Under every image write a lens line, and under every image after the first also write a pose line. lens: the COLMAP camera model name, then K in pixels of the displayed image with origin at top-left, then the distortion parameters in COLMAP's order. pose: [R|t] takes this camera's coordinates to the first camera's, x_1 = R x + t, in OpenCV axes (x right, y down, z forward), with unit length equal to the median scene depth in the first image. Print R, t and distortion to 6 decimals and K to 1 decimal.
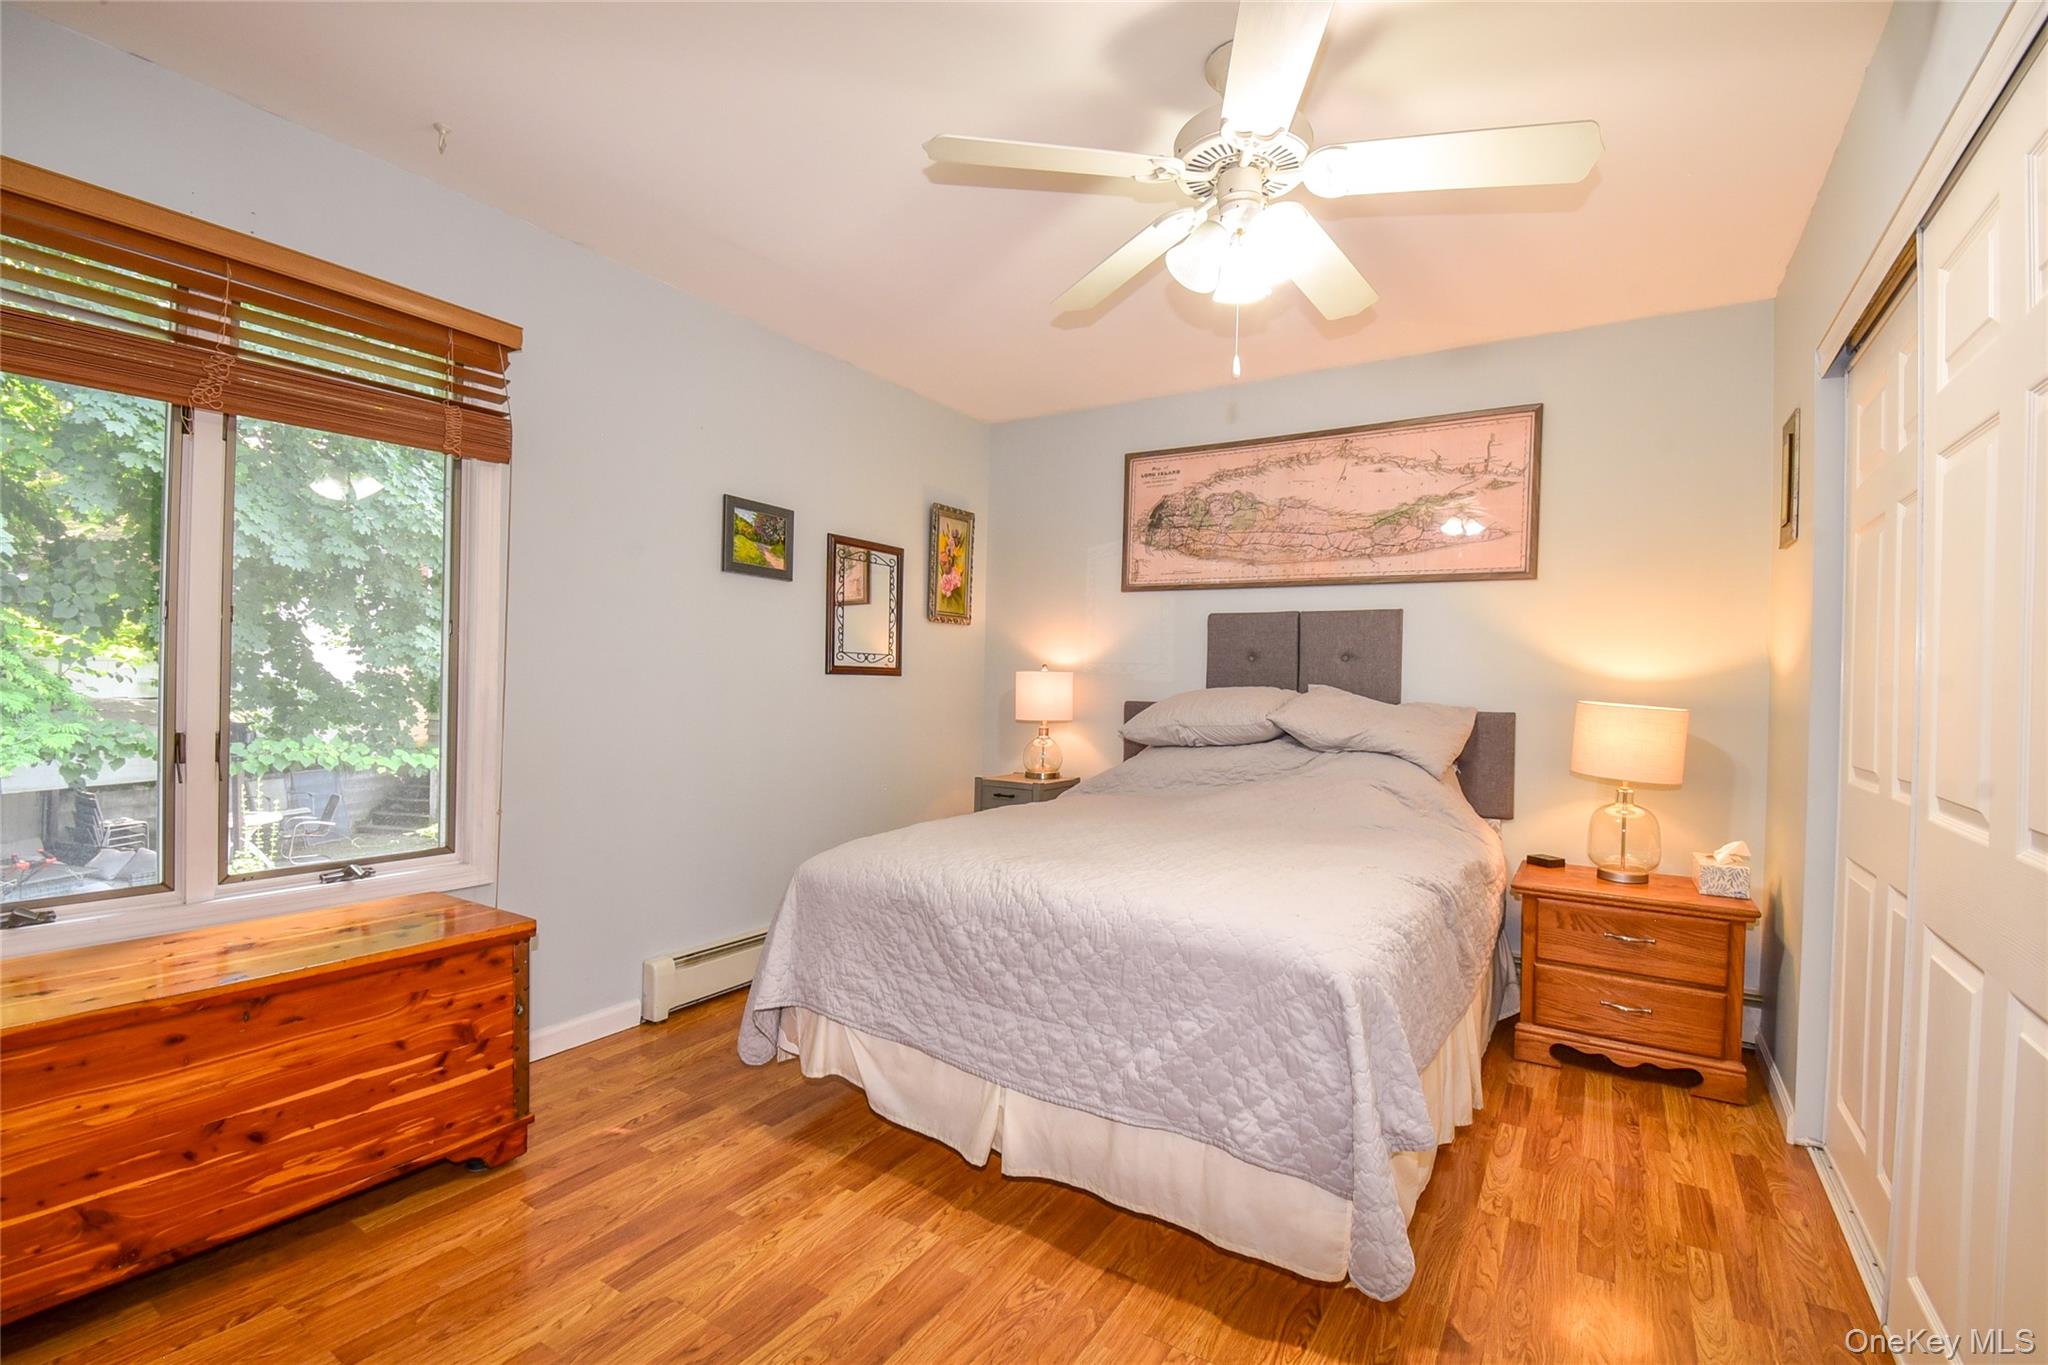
lens RADIAL K [[903.4, 0, 1024.0], [0, 903.4, 682.5], [0, 0, 1]] dist [0.023445, -0.028621]
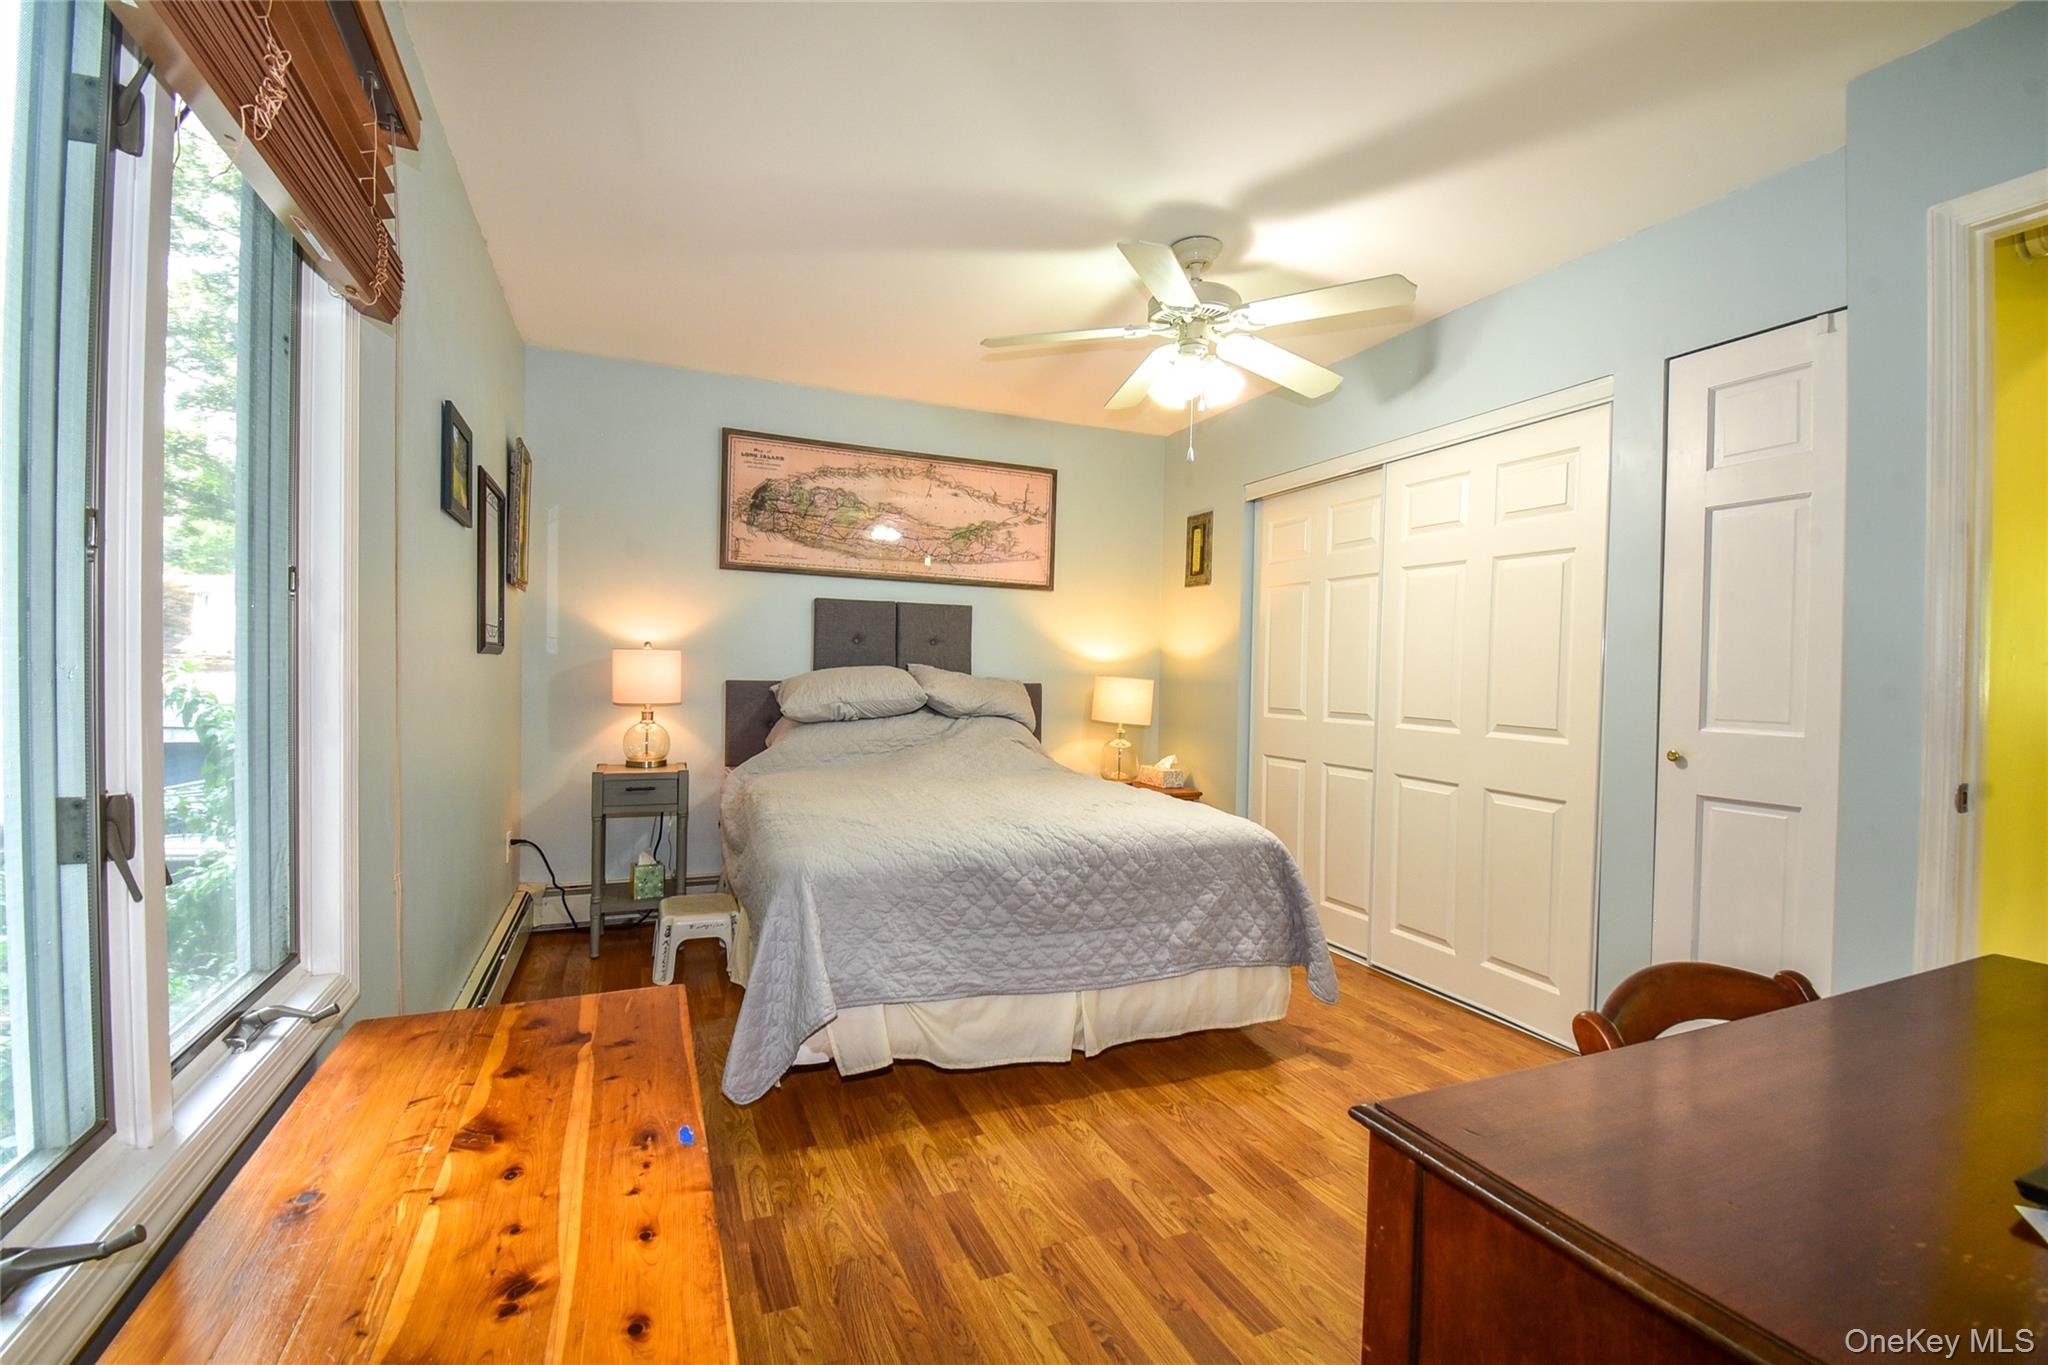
lens RADIAL K [[903.4, 0, 1024.0], [0, 903.4, 682.5], [0, 0, 1]] dist [0.023445, -0.028621]
pose [[0.567414, -0.021187, 0.823160, -0.629856], [-0.006177, 0.999531, 0.029985, -0.010754], [-0.823409, -0.022098, 0.567017, 0.210030]]
